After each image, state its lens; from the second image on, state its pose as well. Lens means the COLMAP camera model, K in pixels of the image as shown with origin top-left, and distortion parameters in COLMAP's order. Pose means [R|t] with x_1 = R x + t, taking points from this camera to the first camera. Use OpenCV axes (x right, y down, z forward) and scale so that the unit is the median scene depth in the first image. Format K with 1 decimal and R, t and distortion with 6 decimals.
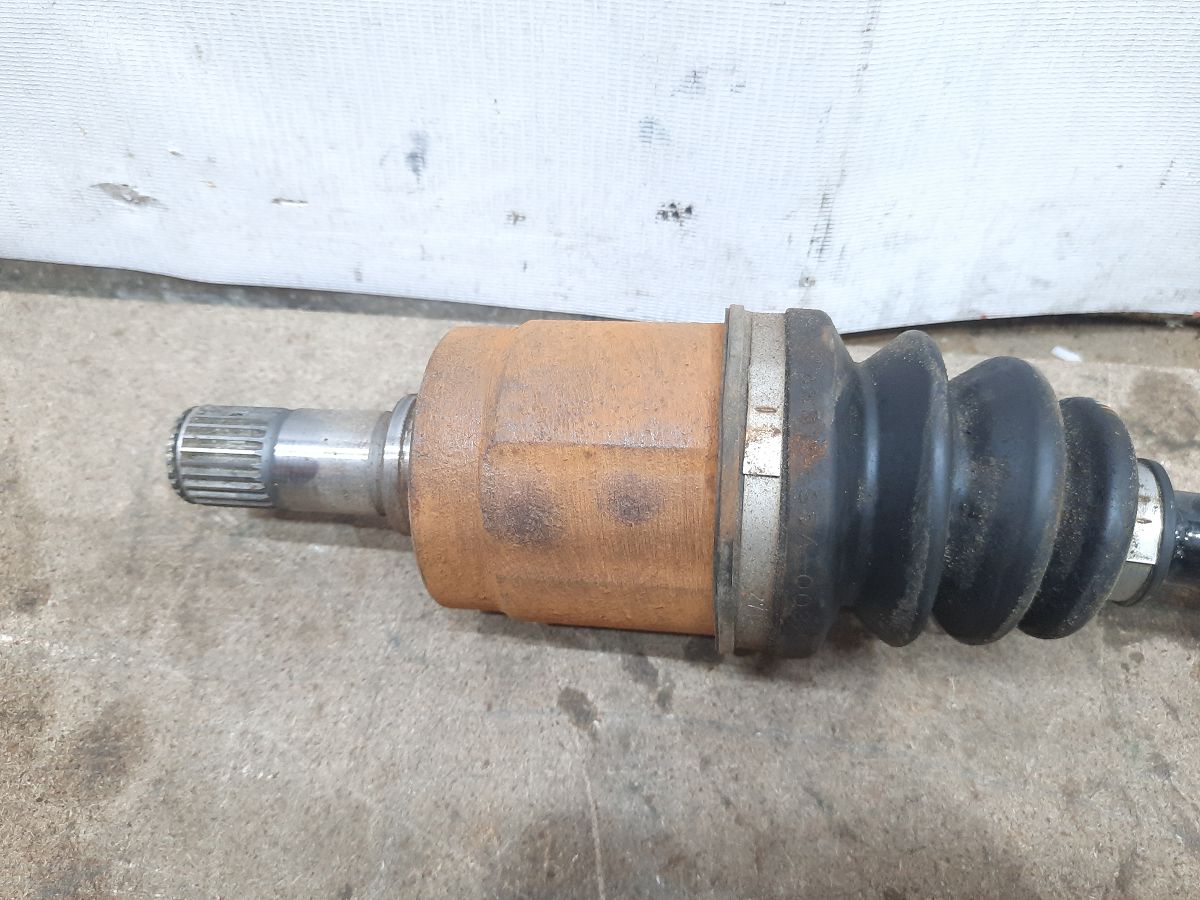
lens RADIAL K [[919.8, 0, 600.0], [0, 919.8, 450.0], [0, 0, 1]] dist [-0.007430, -0.006795]
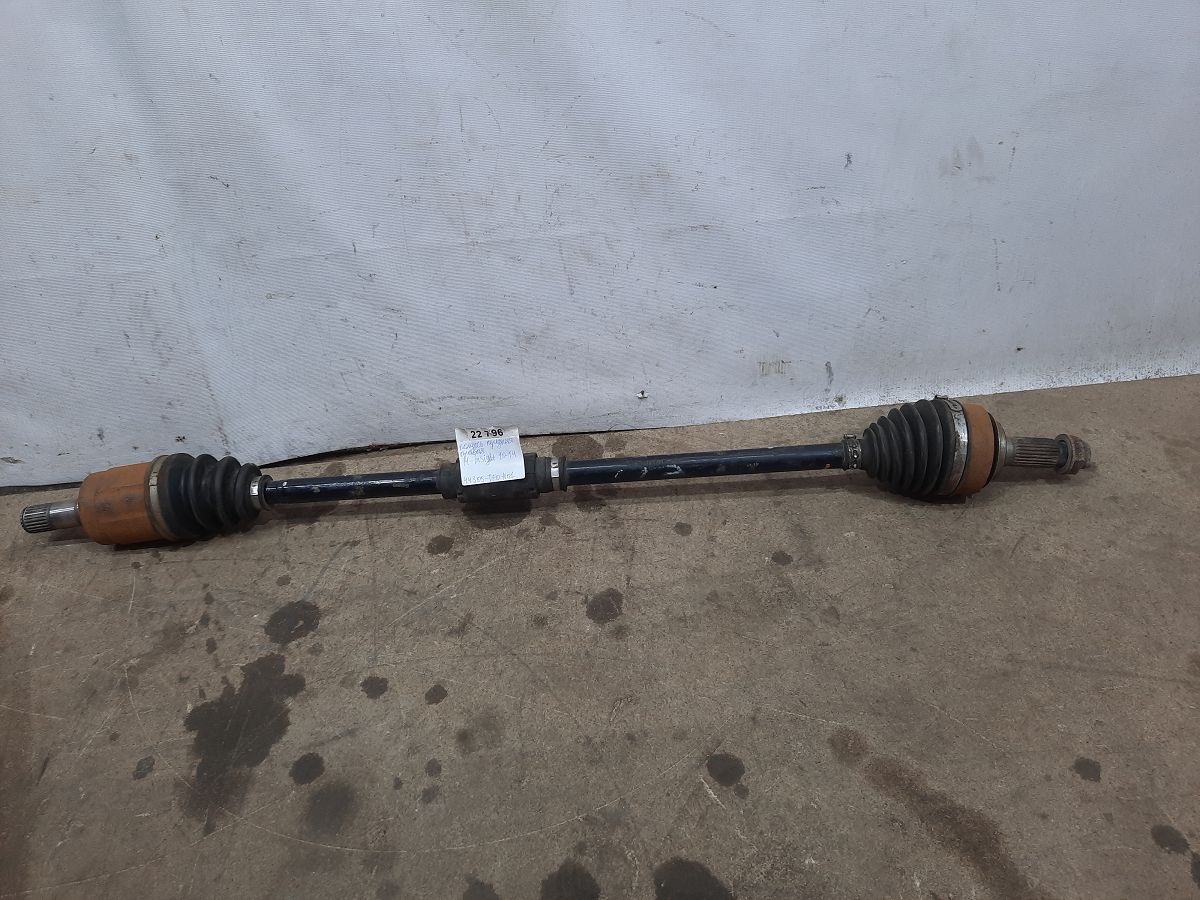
lens RADIAL K [[844.9, 0, 600.0], [0, 844.9, 450.0], [0, 0, 1]] dist [0.000189, -0.004922]
pose [[0.979714, -0.153192, 0.129199, 1.425435], [0.182256, 0.949178, -0.256599, 1.037653], [-0.083324, 0.274941, 0.957844, -2.539610]]
